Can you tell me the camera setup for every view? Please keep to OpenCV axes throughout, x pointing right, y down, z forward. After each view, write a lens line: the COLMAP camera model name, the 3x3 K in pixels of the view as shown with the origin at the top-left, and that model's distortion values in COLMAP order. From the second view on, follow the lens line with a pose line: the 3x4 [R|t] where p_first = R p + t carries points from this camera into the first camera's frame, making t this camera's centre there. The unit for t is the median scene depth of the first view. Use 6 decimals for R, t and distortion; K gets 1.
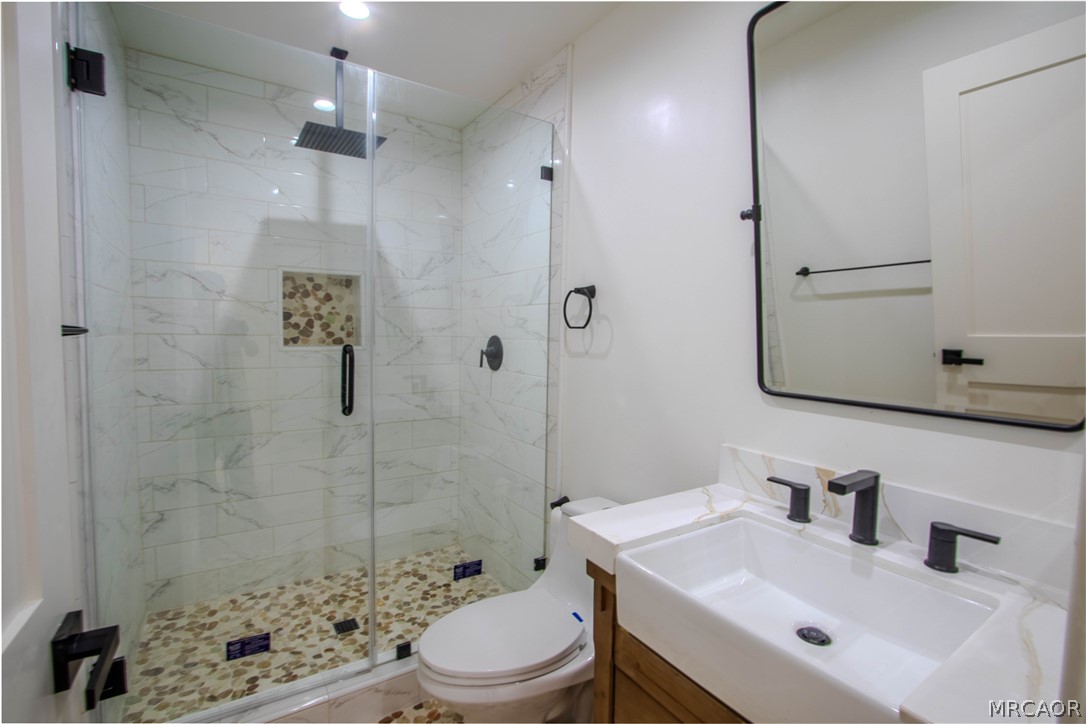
lens RADIAL K [[507.6, 0, 543.4], [0, 507.6, 364.1], [0, 0, 1]] dist [-0.012672, 0.001715]
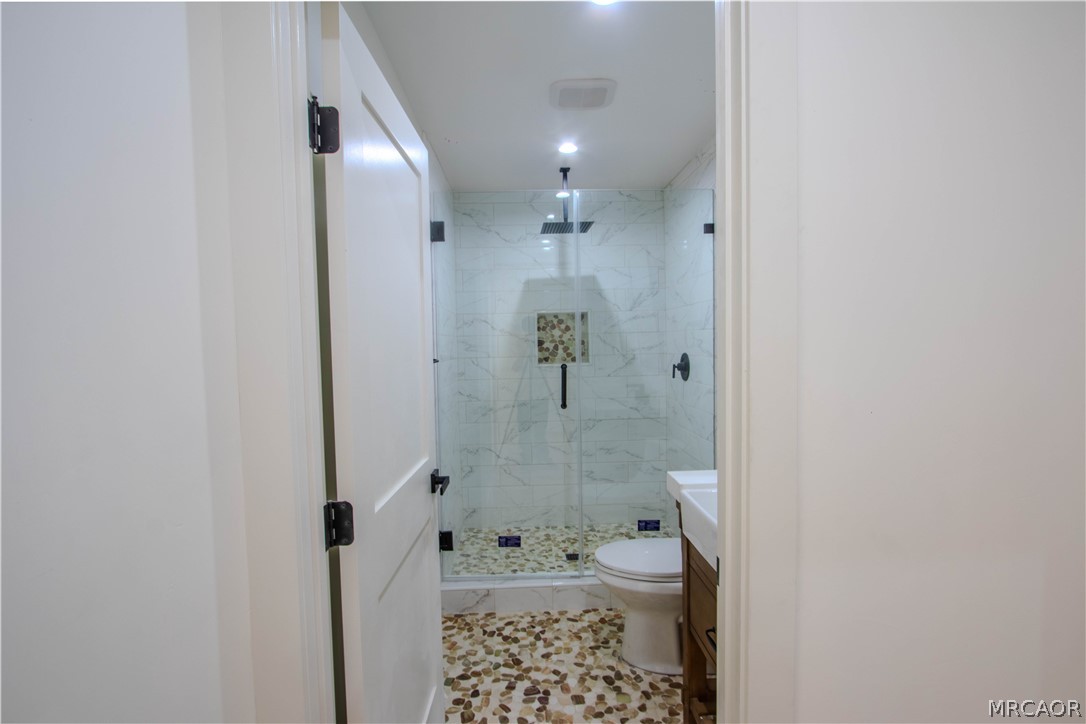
lens RADIAL K [[507.6, 0, 543.1], [0, 507.6, 363.3], [0, 0, 1]] dist [-0.012672, 0.001715]
pose [[0.866301, -0.013310, -0.499344, 0.245844], [0.002996, 0.999765, -0.021451, -0.004695], [0.499513, 0.017087, 0.866138, -0.286466]]
